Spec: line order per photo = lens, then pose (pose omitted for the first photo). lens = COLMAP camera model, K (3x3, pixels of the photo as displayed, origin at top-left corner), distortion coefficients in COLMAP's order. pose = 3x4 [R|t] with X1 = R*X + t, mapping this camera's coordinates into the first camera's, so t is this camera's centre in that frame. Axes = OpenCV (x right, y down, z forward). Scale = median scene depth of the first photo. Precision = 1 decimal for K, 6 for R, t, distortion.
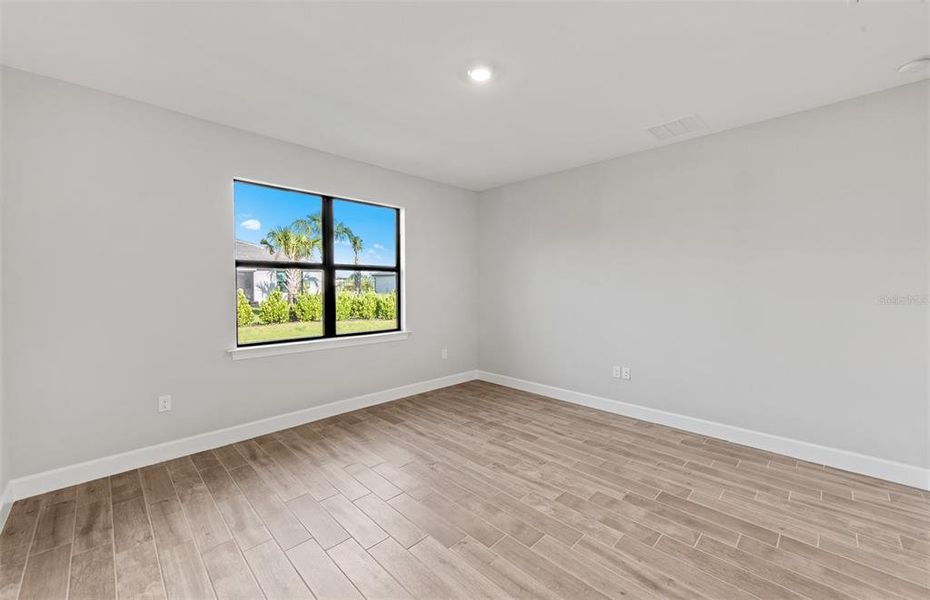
lens RADIAL K [[365.0, 0, 466.7], [0, 365.0, 299.1], [0, 0, 1]] dist [0.009566, -0.000123]
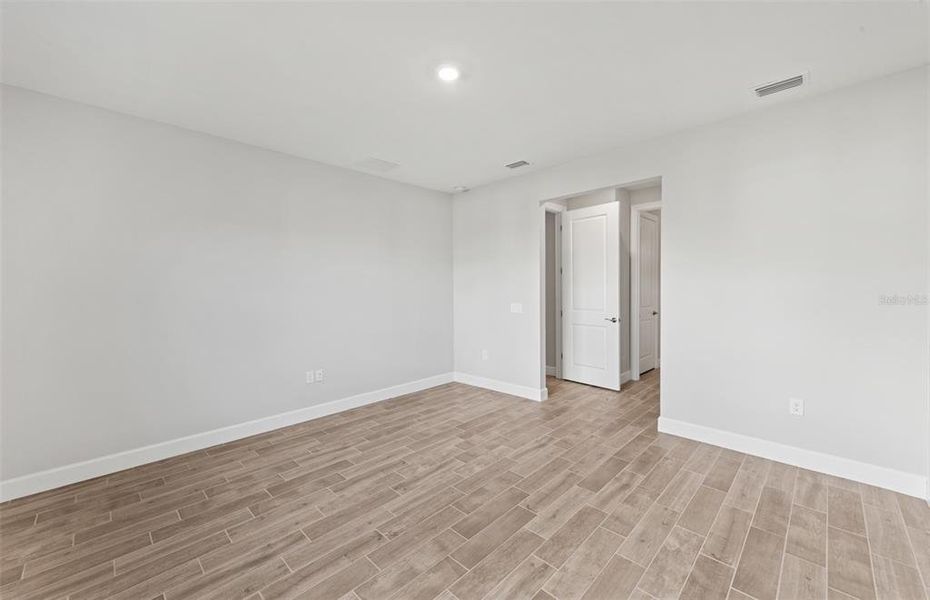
lens RADIAL K [[365.0, 0, 466.7], [0, 365.0, 299.1], [0, 0, 1]] dist [0.009566, -0.000123]
pose [[-0.006342, -0.029566, 0.999543, -0.720813], [0.050016, 0.998302, 0.029846, -0.022772], [-0.998728, 0.050182, -0.004852, 0.733032]]
